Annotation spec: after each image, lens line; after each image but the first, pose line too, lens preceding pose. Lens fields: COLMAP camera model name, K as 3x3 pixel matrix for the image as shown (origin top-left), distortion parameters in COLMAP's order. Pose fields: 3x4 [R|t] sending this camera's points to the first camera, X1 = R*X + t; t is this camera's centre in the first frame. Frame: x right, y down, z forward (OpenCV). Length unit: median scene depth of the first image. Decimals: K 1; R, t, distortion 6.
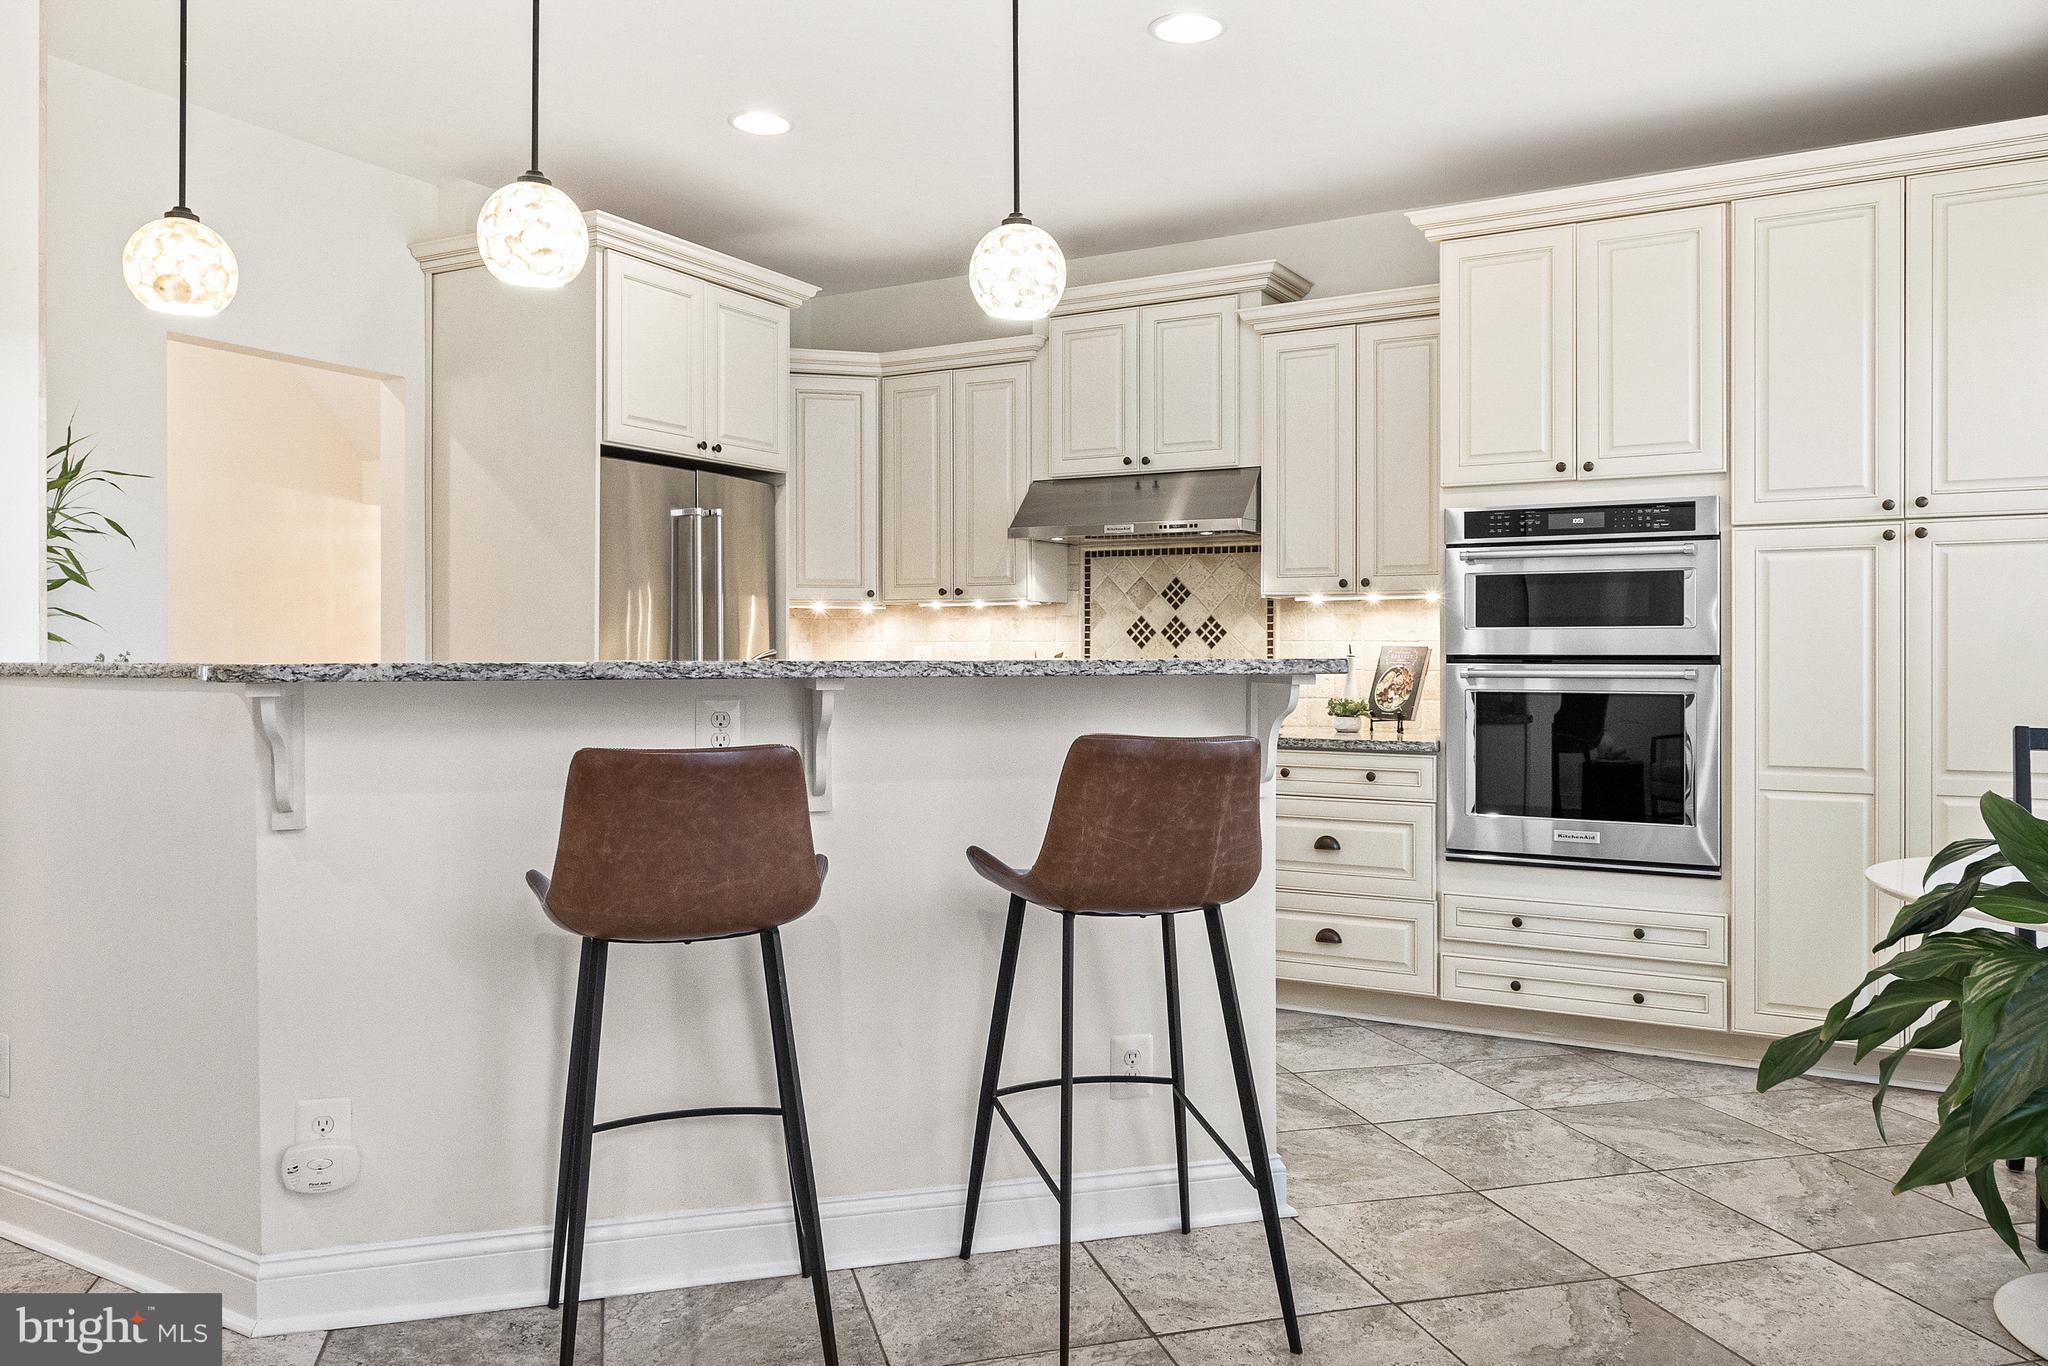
lens RADIAL K [[1468.1, 0, 1014.2], [0, 1468.1, 675.1], [0, 0, 1]] dist [0.014247, 0.003751]
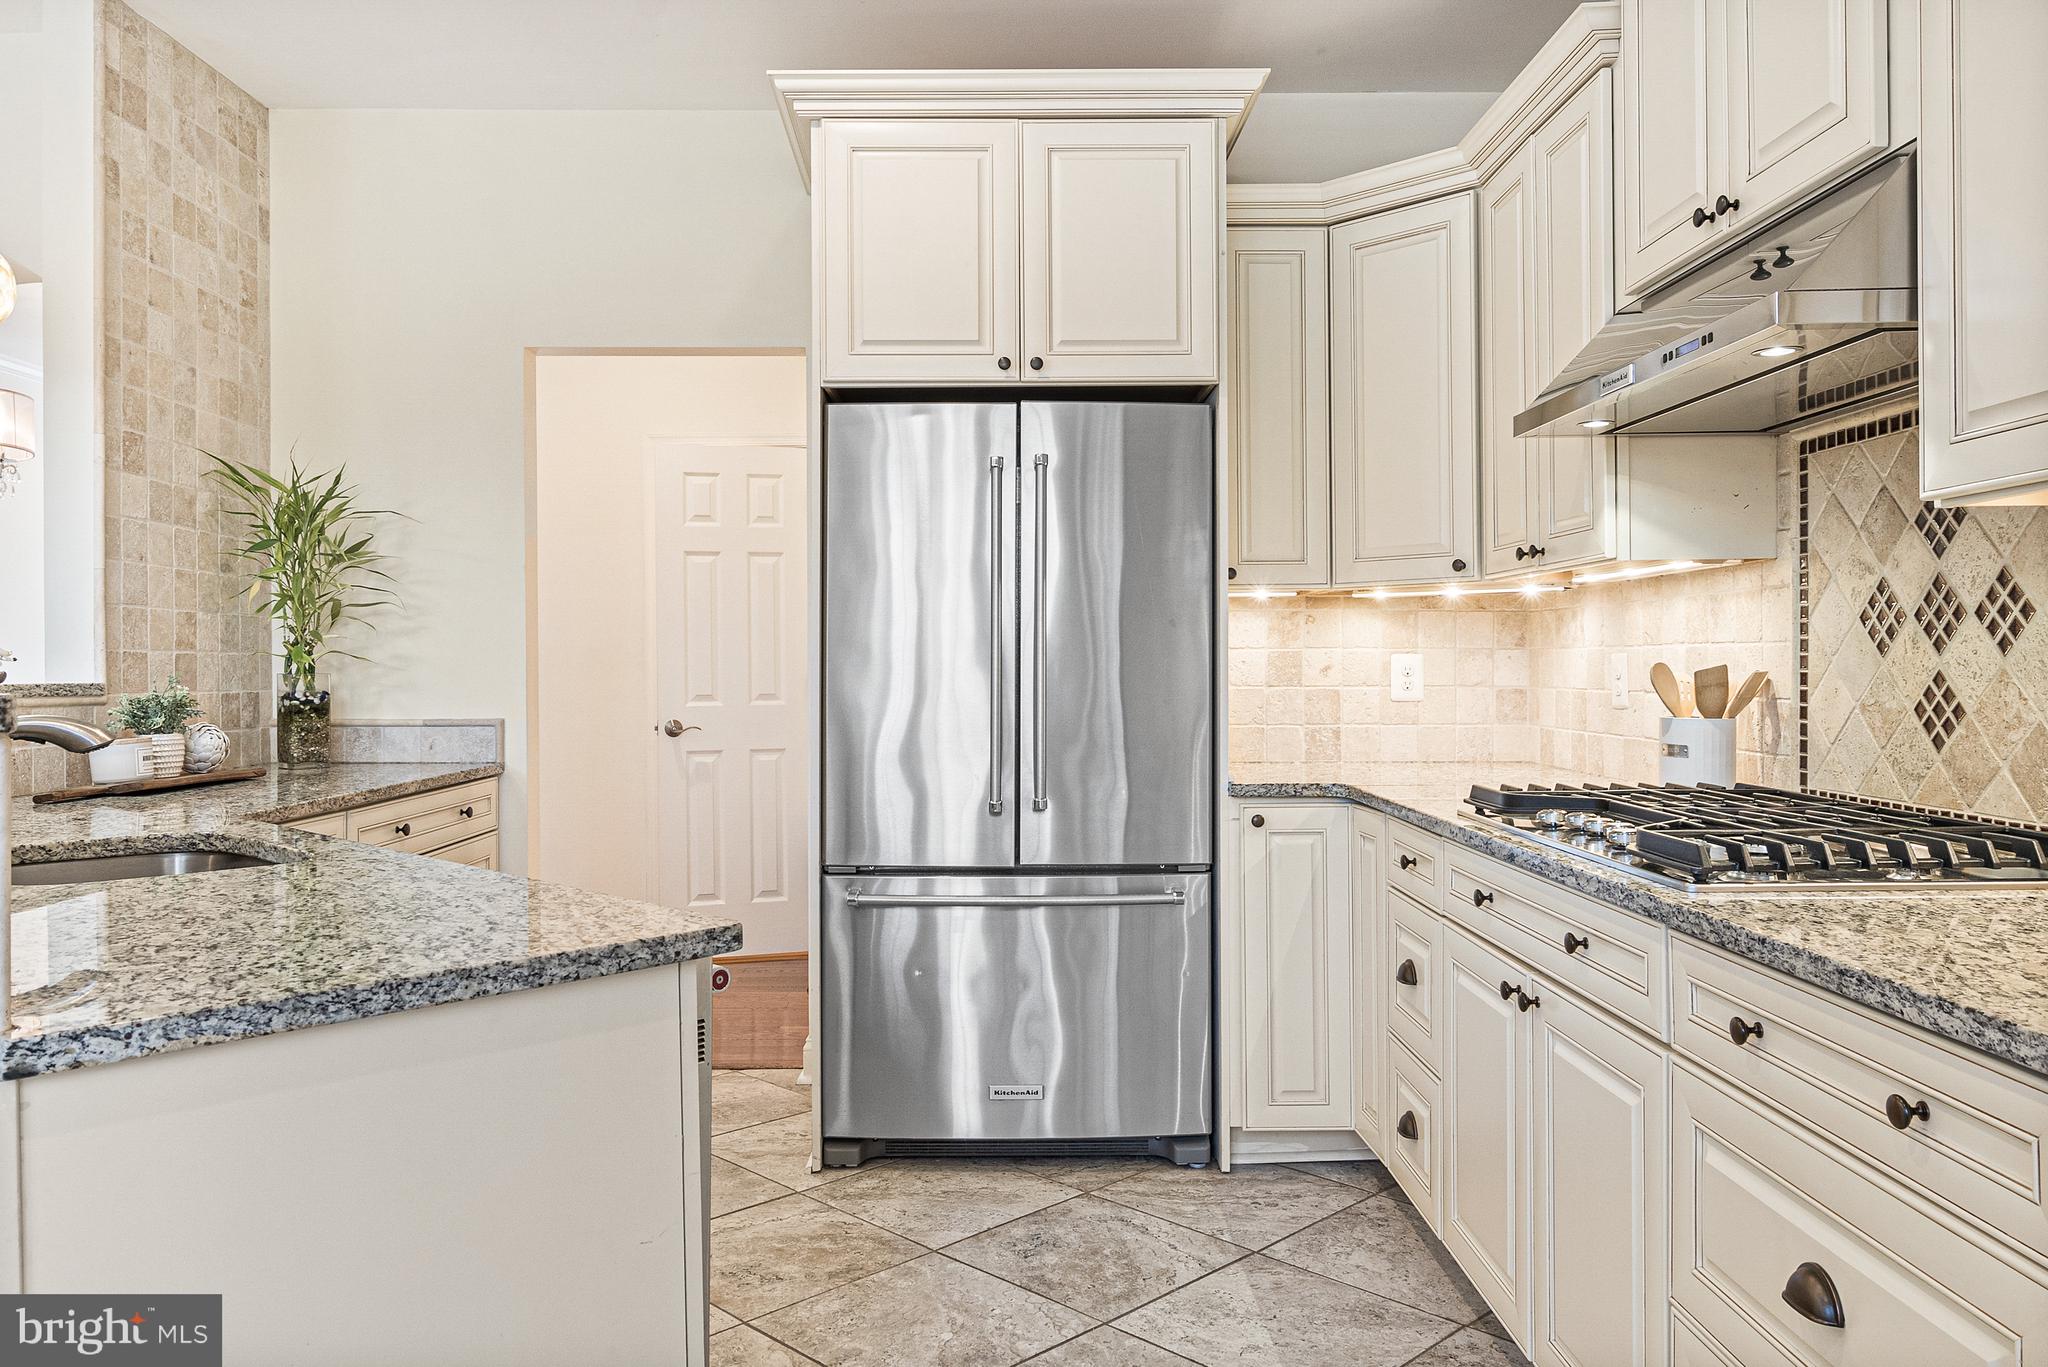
lens RADIAL K [[1468.1, 0, 1021.0], [0, 1468.1, 679.2], [0, 0, 1]] dist [0.014247, 0.003751]
pose [[0.513969, 0.004590, -0.857797, 0.329621], [-0.005783, 0.999981, 0.001886, -0.010807], [0.857790, 0.003992, 0.513986, 0.581235]]
